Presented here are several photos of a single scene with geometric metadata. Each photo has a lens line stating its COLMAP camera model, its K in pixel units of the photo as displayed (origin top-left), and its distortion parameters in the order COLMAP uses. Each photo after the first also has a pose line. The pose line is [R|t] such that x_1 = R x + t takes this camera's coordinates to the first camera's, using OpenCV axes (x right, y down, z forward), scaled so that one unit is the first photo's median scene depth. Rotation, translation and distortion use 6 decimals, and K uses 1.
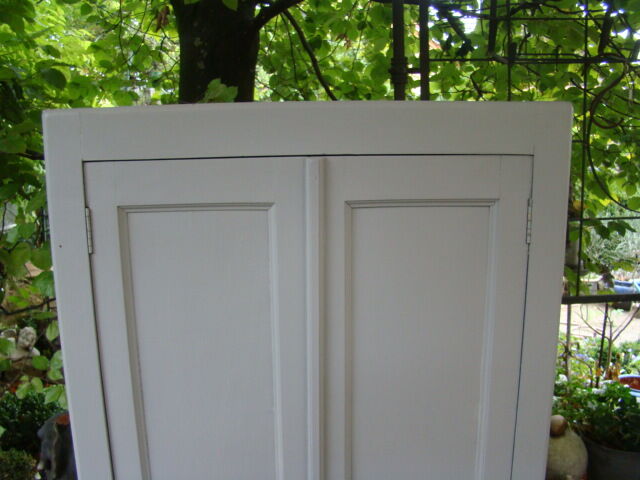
lens RADIAL K [[588.1, 0, 320.0], [0, 588.1, 240.0], [0, 0, 1]] dist [-0.182037, 0.113833]
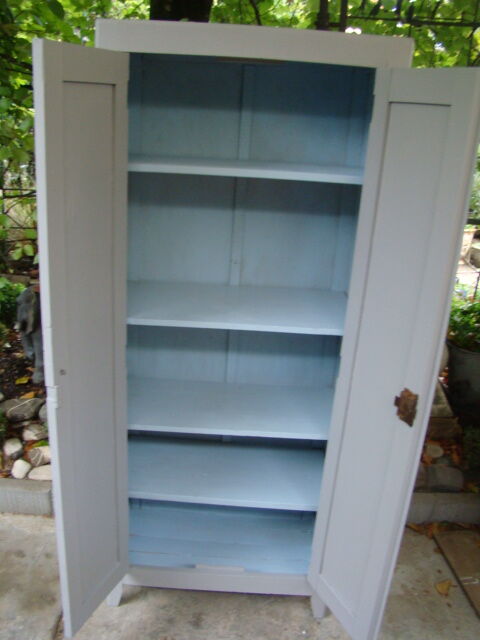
lens RADIAL K [[588.1, 0, 233.5], [0, 588.1, 322.3], [0, 0, 1]] dist [-0.182037, 0.113833]
pose [[0.996705, 0.080230, -0.011959, 0.007451], [-0.076387, 0.977938, 0.194427, 0.123712], [0.027294, -0.192873, 0.980844, -0.345456]]
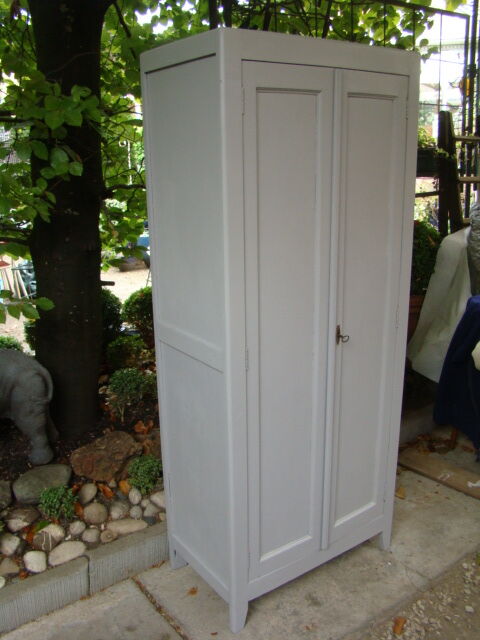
lens RADIAL K [[588.1, 0, 233.5], [0, 588.1, 322.3], [0, 0, 1]] dist [-0.182037, 0.113833]
pose [[0.841777, -0.163974, 0.514319, -0.635026], [0.102633, 0.983986, 0.145735, 0.172686], [-0.529979, -0.069890, 0.845126, -0.227113]]
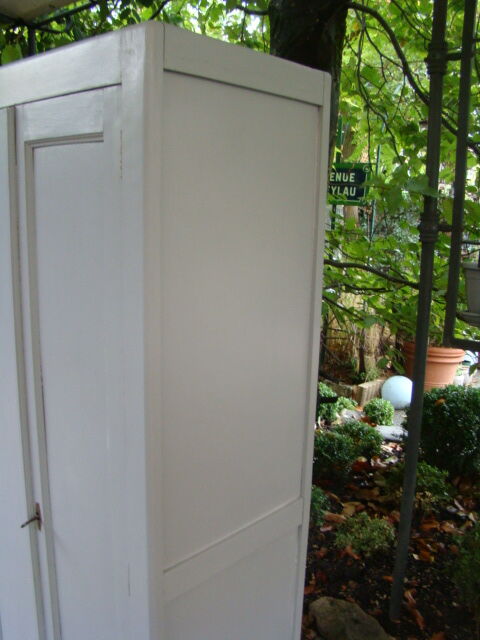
lens RADIAL K [[588.1, 0, 233.5], [0, 588.1, 322.3], [0, 0, 1]] dist [-0.182037, 0.113833]
pose [[0.716112, 0.177282, -0.675096, 0.498164], [-0.147079, 0.983816, 0.102338, 0.056655], [0.682313, 0.026006, 0.730597, 0.181680]]
